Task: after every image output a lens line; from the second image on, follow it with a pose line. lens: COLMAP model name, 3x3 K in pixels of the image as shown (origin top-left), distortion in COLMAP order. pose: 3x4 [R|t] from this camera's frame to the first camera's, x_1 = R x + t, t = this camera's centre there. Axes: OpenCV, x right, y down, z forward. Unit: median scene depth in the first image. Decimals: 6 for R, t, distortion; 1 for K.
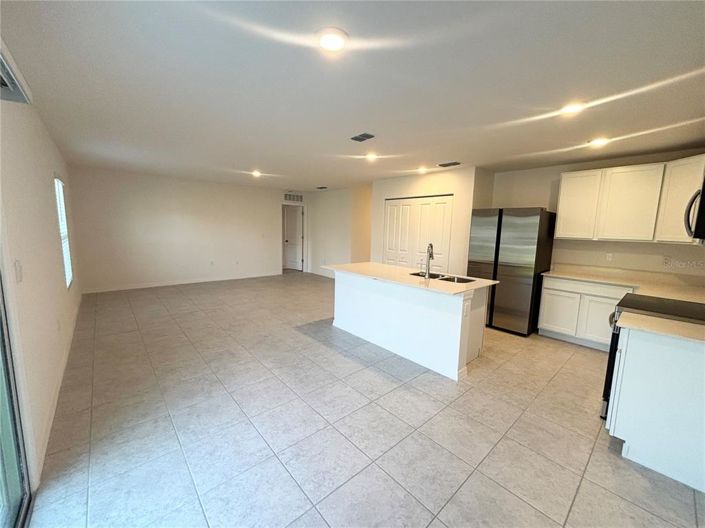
lens RADIAL K [[281.8, 0, 352.5], [0, 281.8, 264.0], [0, 0, 1]] dist [0.002066, 0.000233]
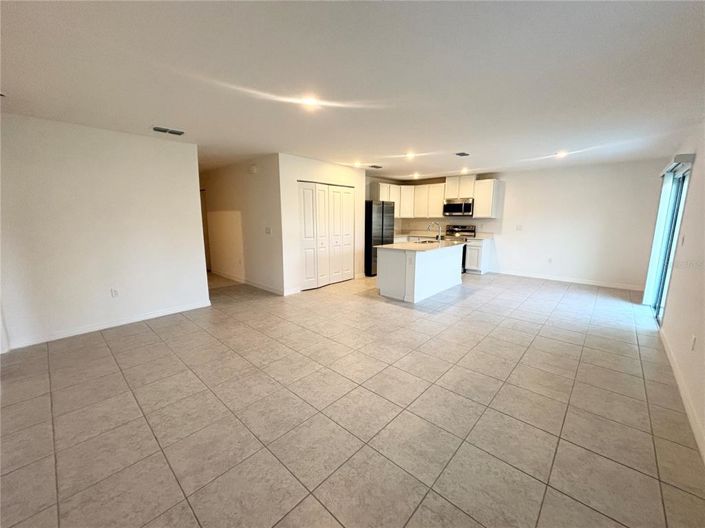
lens RADIAL K [[281.8, 0, 352.5], [0, 281.8, 264.0], [0, 0, 1]] dist [0.002066, 0.000233]
pose [[-0.104843, -0.193122, 0.975557, -1.463093], [0.123221, 0.970882, 0.205439, -0.254756], [-0.986826, 0.141748, -0.077994, 1.735144]]
